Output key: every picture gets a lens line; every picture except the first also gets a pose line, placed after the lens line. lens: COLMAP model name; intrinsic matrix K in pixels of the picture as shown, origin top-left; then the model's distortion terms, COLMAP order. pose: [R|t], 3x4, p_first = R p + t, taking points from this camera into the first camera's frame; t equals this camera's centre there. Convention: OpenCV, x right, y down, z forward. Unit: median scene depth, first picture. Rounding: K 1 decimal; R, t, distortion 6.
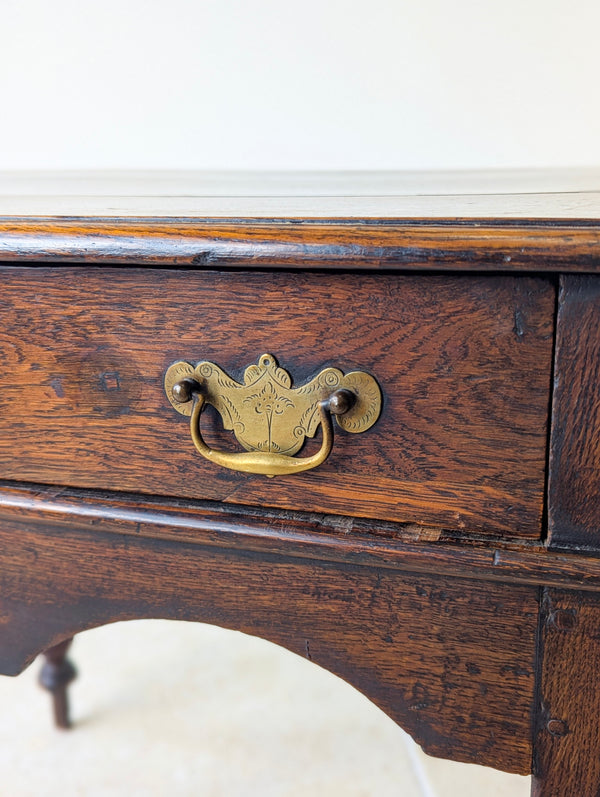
lens RADIAL K [[834.5, 0, 300.8], [0, 834.5, 397.6], [0, 0, 1]] dist [0.027960, 0.000000]
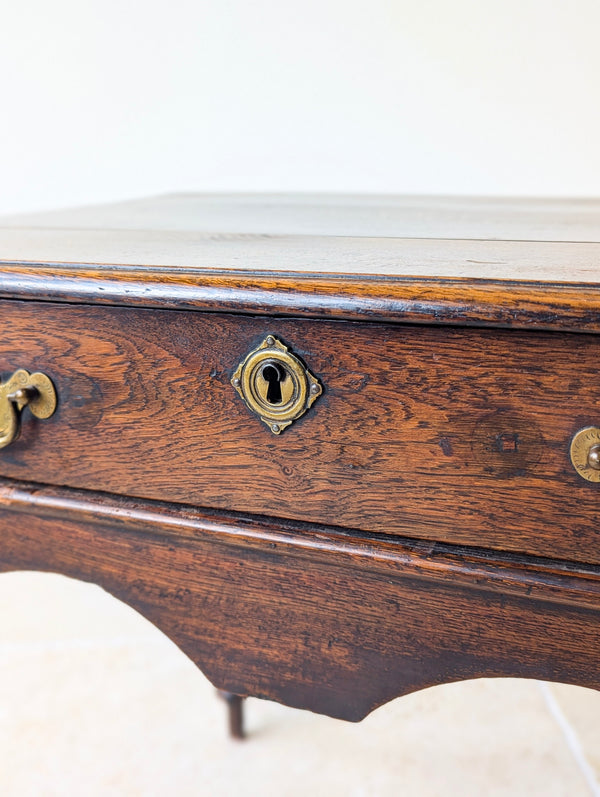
lens RADIAL K [[834.5, 0, 326.8], [0, 834.5, 404.4], [0, 0, 1]] dist [0.027960, 0.000000]
pose [[0.997869, 0.021729, -0.061529, -0.370535], [-0.021205, 0.999733, 0.009161, -0.067857], [0.061711, -0.007837, 0.998063, -0.006557]]
